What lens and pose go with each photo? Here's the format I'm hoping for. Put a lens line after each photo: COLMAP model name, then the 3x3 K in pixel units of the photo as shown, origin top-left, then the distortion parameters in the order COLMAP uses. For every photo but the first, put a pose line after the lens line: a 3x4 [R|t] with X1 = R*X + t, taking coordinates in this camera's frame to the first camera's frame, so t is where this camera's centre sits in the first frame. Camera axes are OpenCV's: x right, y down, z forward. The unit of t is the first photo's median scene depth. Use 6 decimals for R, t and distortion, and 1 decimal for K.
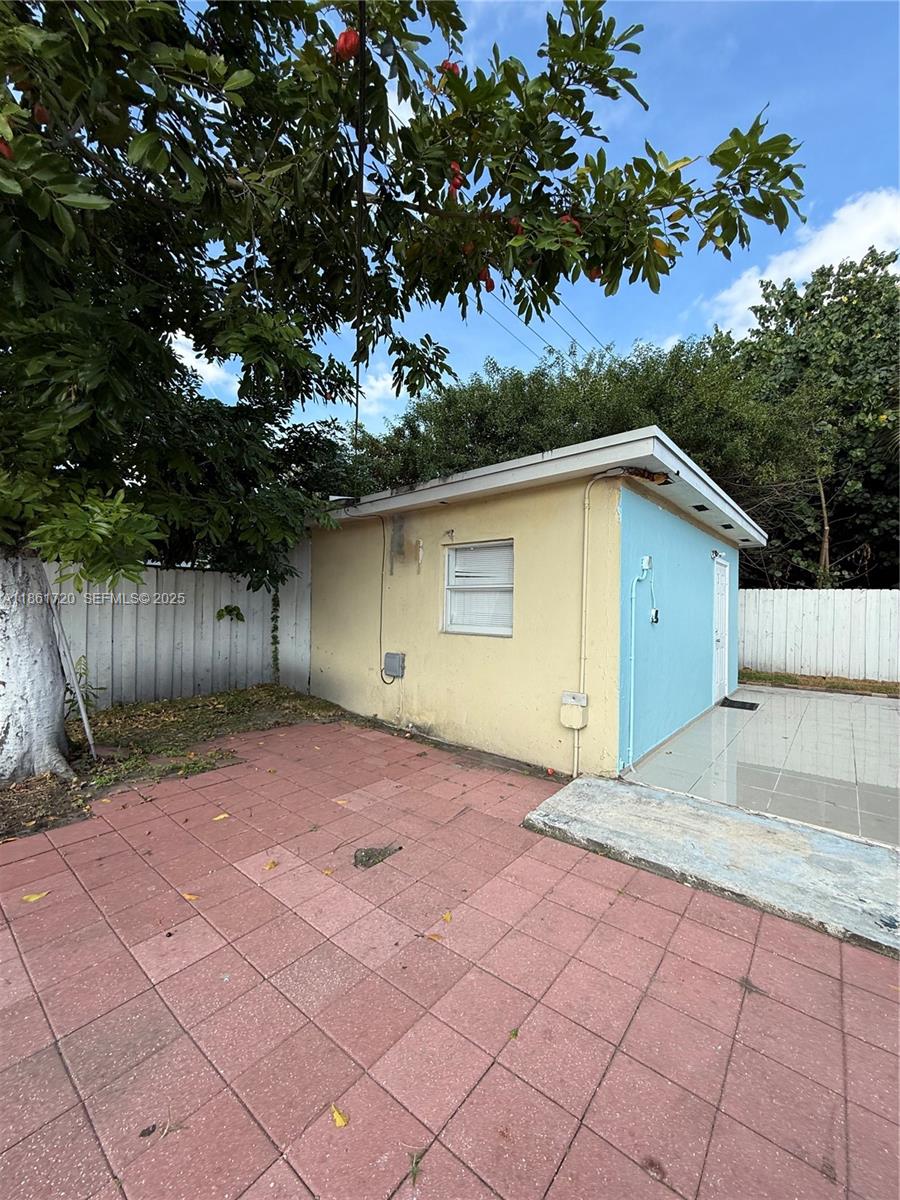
lens RADIAL K [[478.9, 0, 451.4], [0, 478.9, 596.2], [0, 0, 1]] dist [-0.003457, 0.000168]
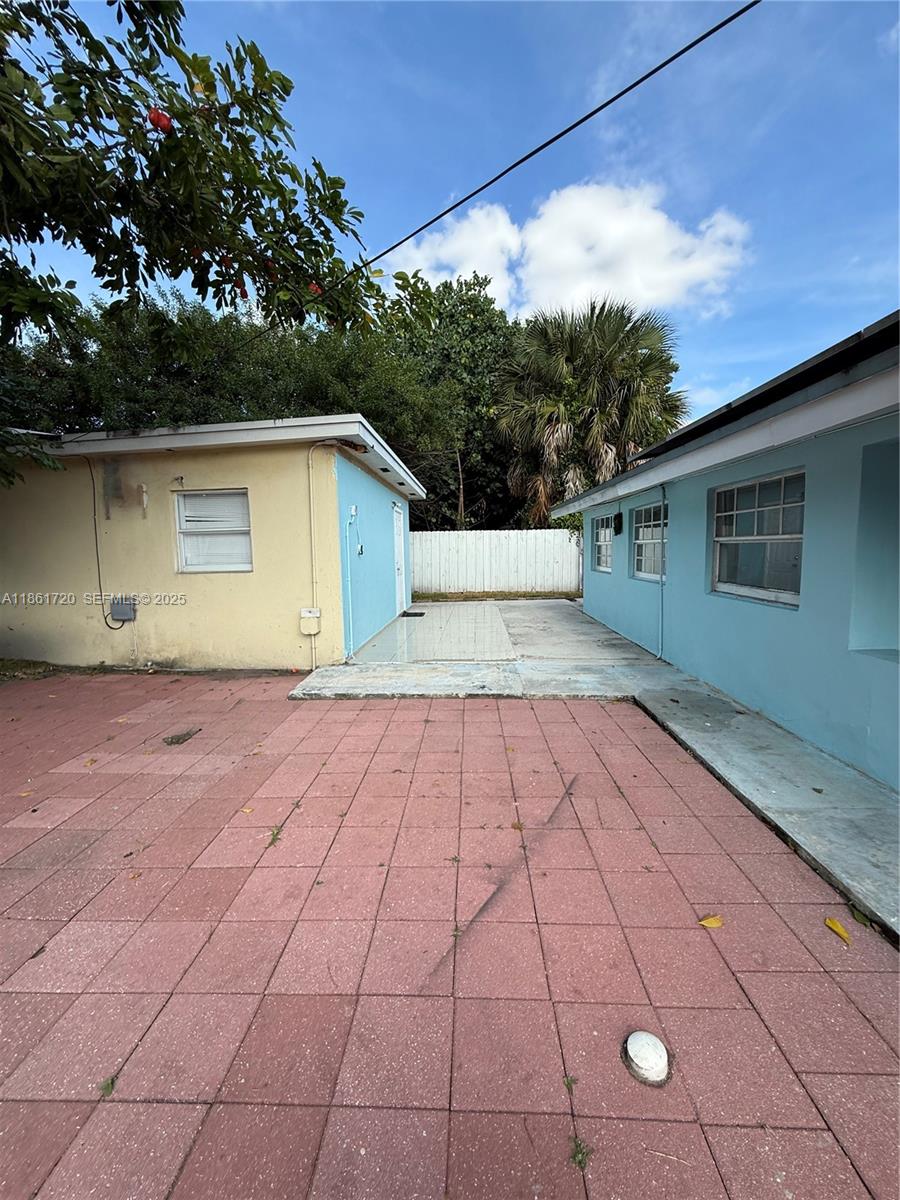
lens RADIAL K [[478.9, 0, 449.5], [0, 478.9, 595.4], [0, 0, 1]] dist [-0.003457, 0.000168]
pose [[0.807297, -0.089596, 0.583305, -0.160795], [0.026478, 0.992912, 0.115867, 0.016620], [-0.589551, -0.078094, 0.803947, -0.236579]]
